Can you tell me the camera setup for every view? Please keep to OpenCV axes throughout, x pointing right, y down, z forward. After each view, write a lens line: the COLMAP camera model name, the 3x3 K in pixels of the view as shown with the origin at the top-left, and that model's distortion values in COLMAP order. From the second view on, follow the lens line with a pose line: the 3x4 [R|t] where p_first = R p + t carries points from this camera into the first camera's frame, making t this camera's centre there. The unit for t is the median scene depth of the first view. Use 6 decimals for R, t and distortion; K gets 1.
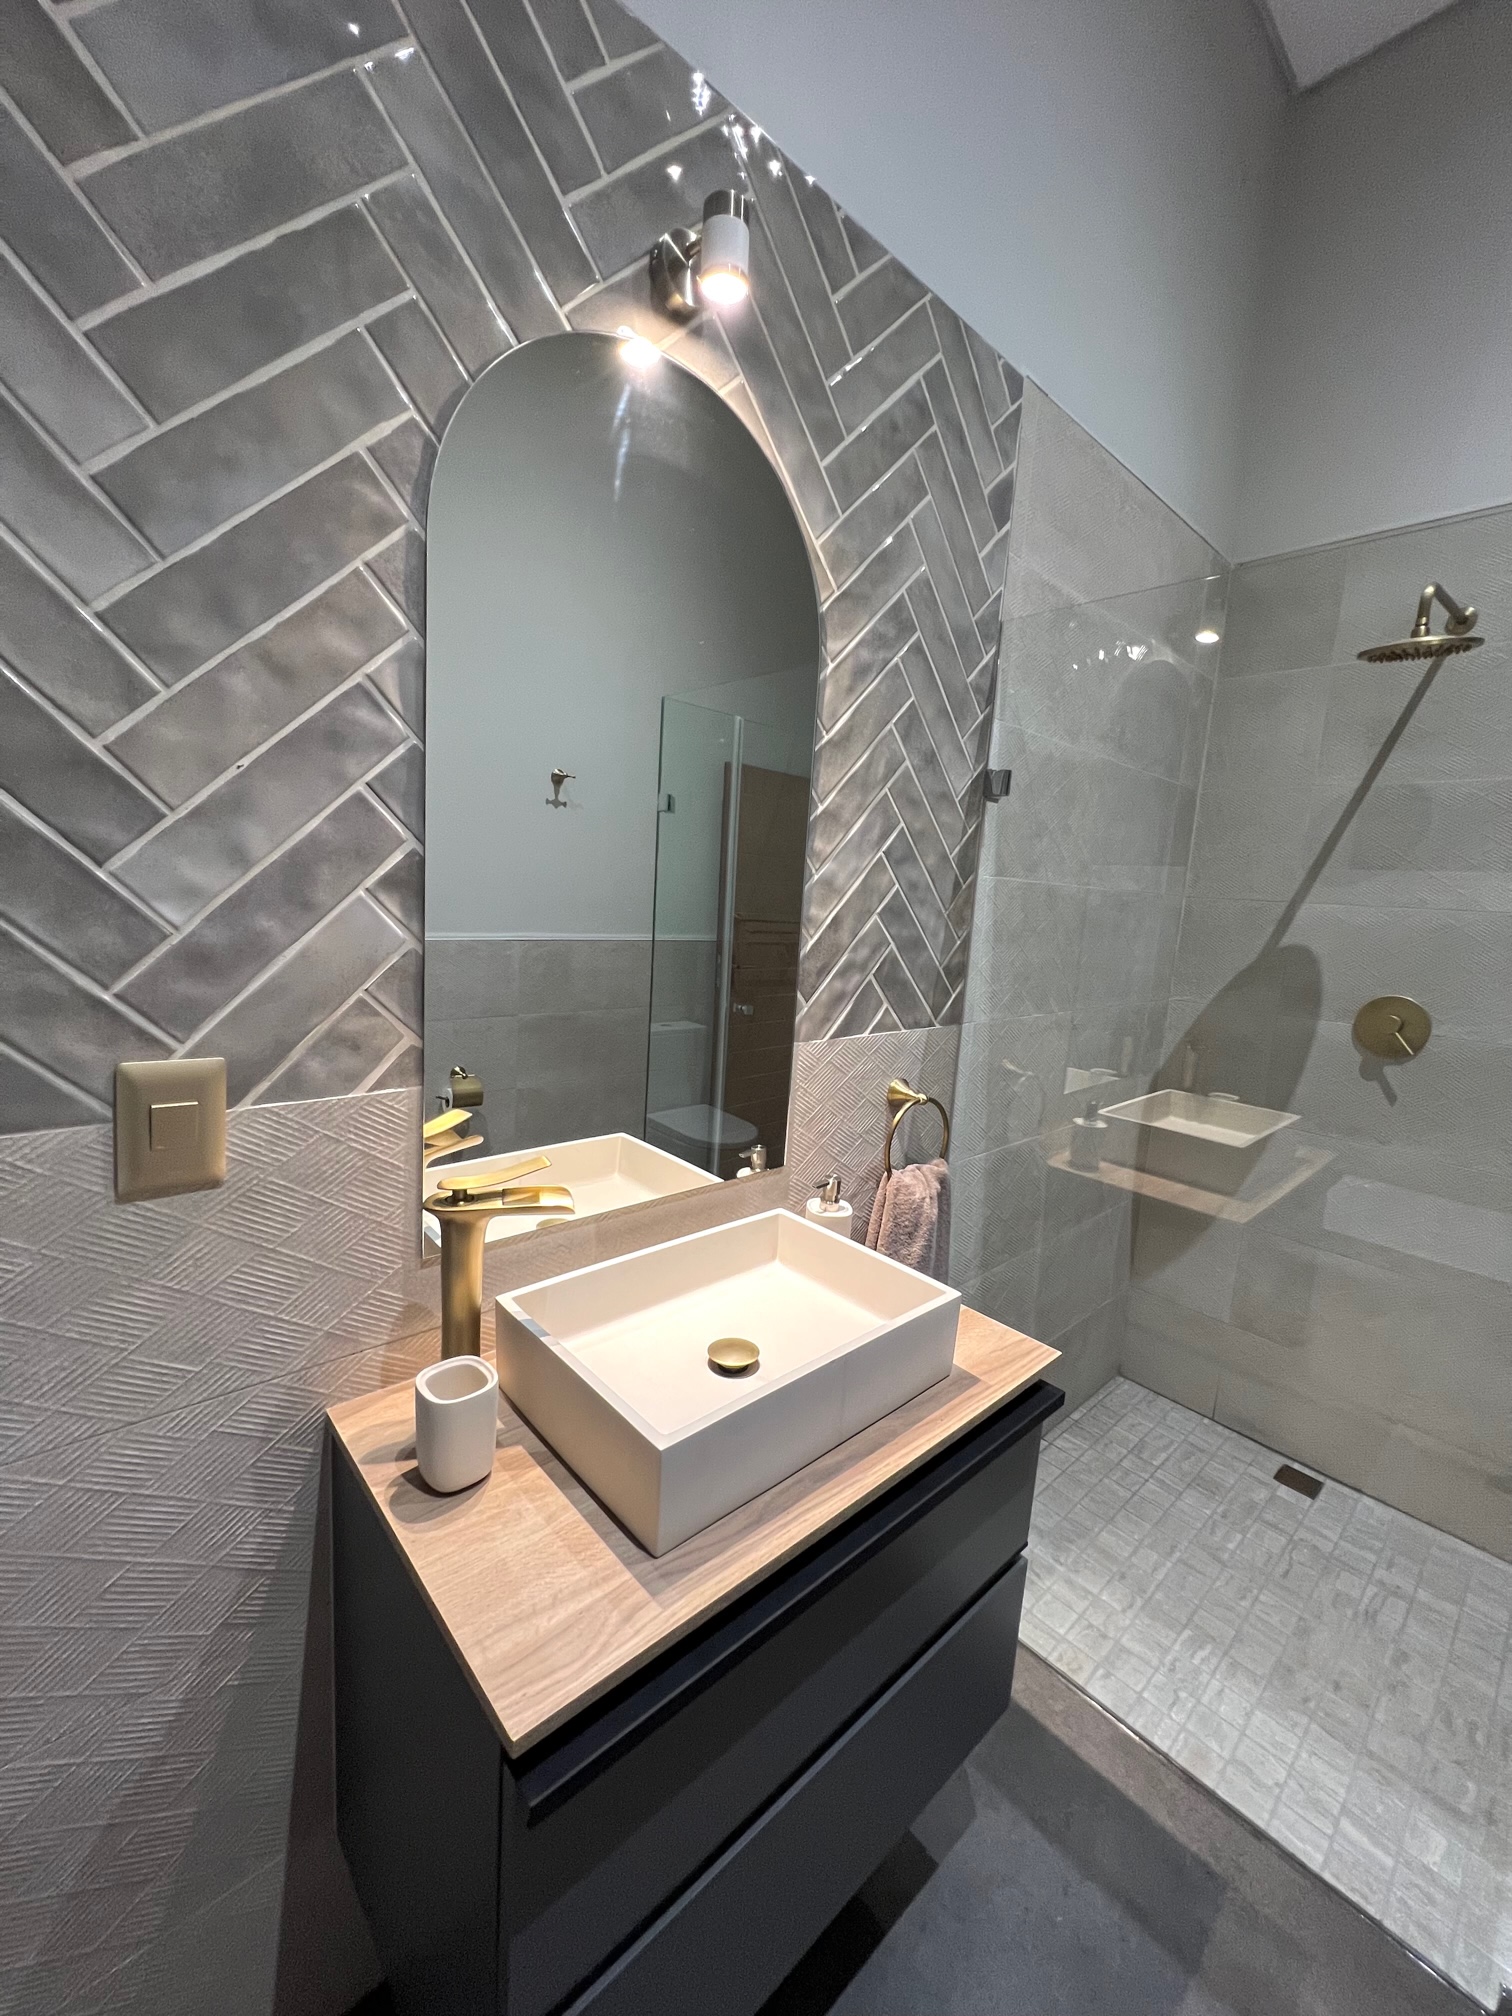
lens RADIAL K [[808.8, 0, 755.4], [0, 808.8, 1006.3], [0, 0, 1]] dist [-0.001188, -0.000276]
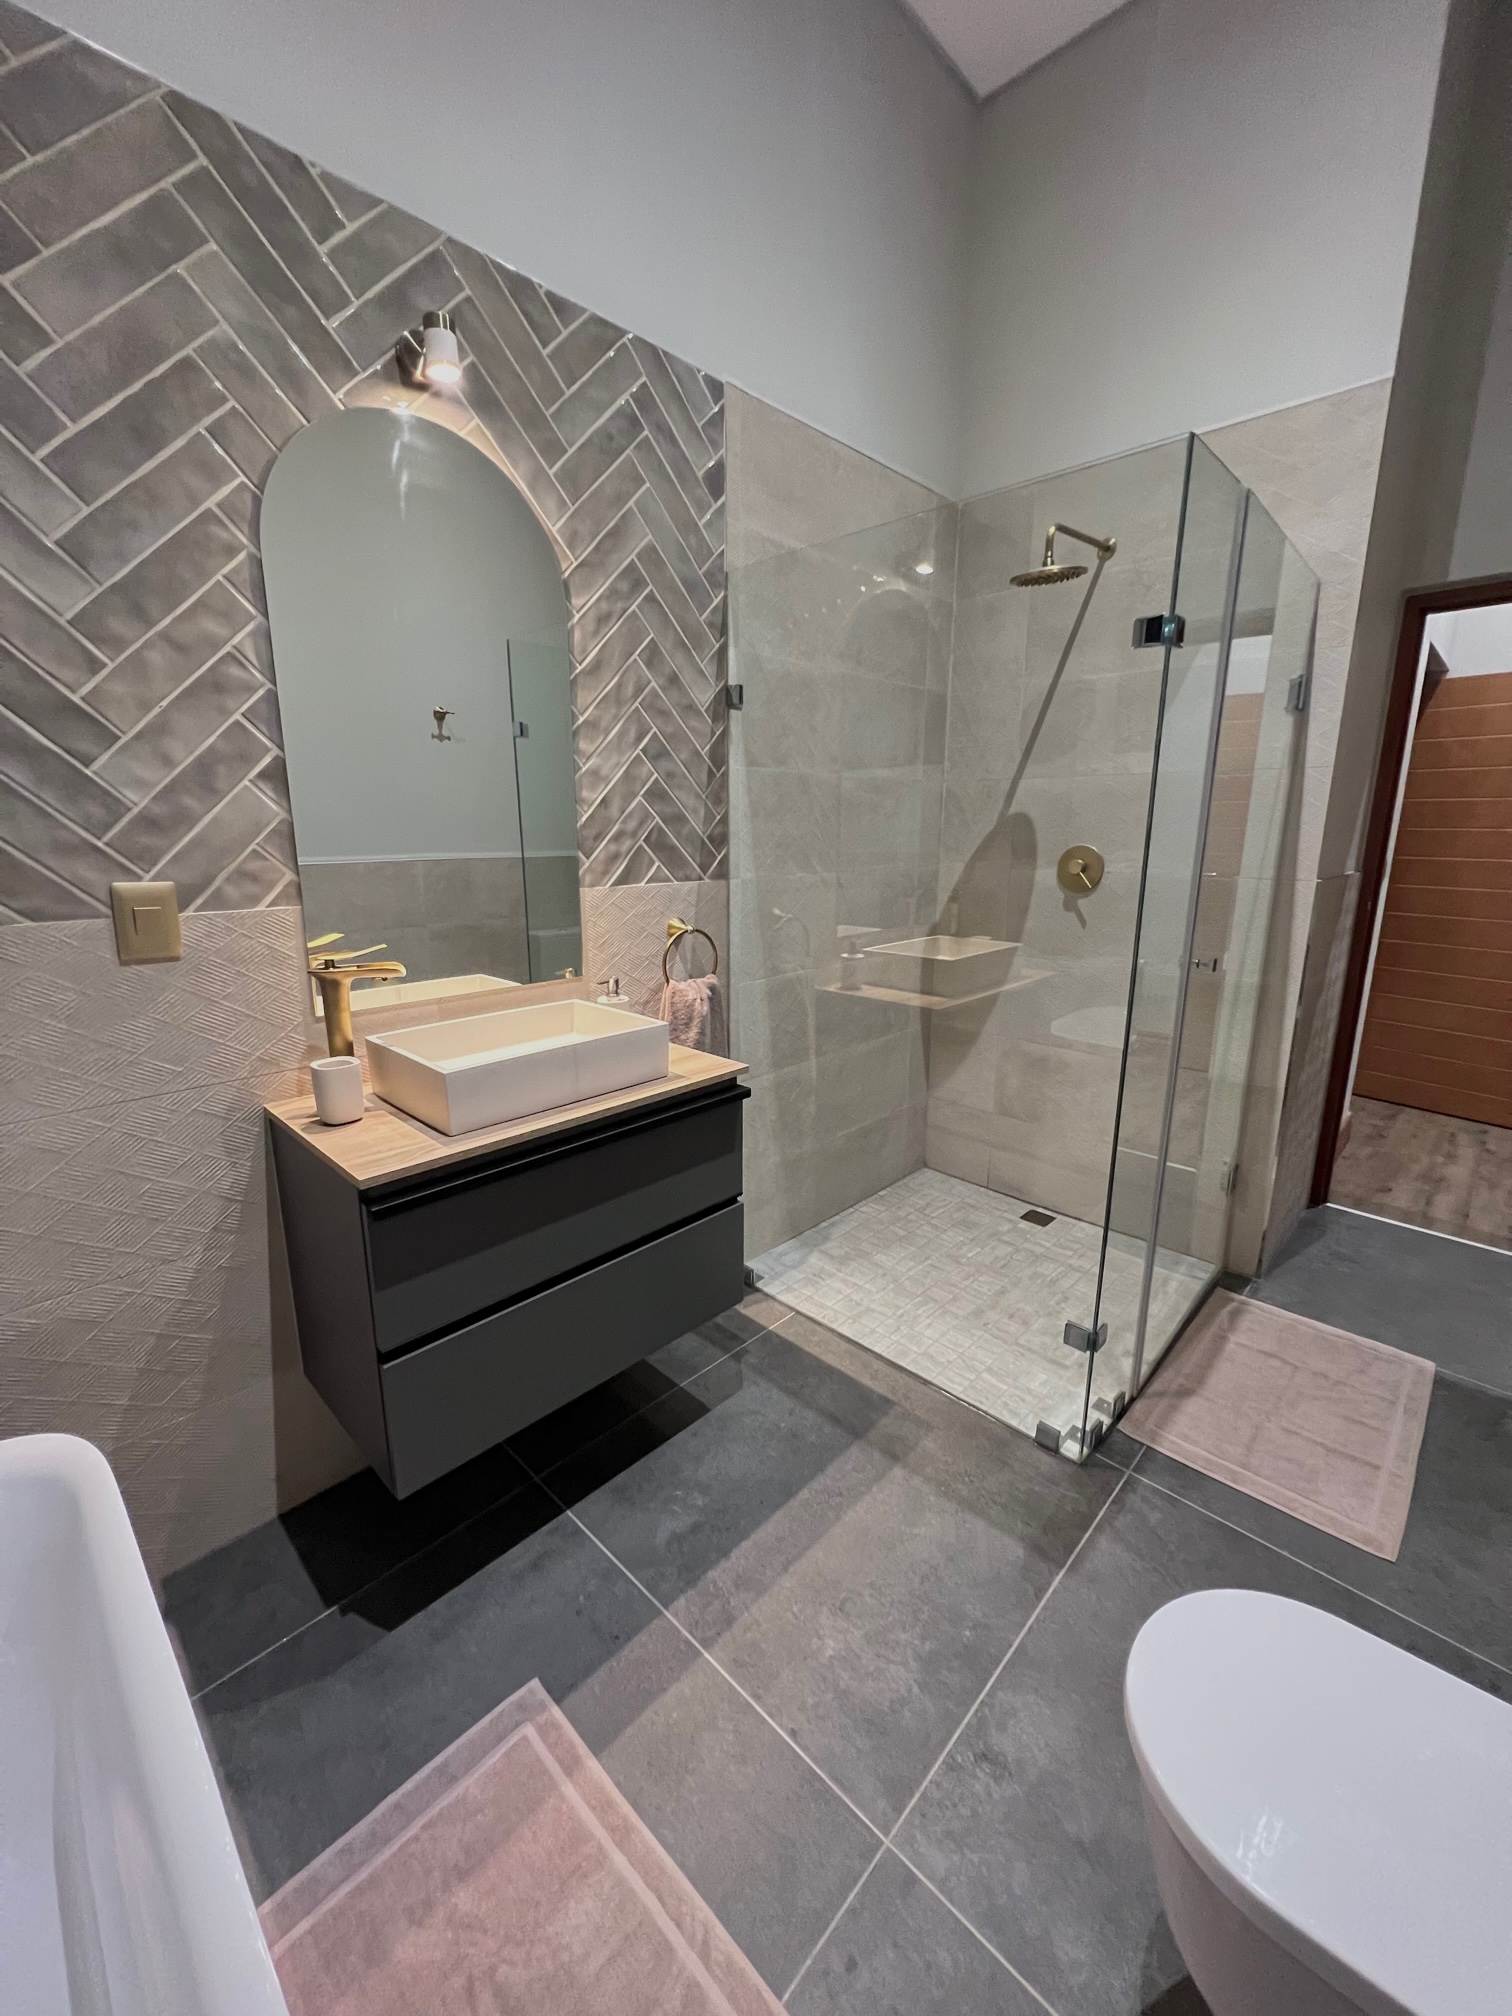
lens RADIAL K [[808.8, 0, 756.4], [0, 808.8, 1007.1], [0, 0, 1]] dist [-0.001188, -0.000276]
pose [[0.996186, -0.073705, 0.046697, 0.287777], [0.069824, 0.994354, 0.079900, 0.168935], [-0.052323, -0.076335, 0.995708, -0.479407]]
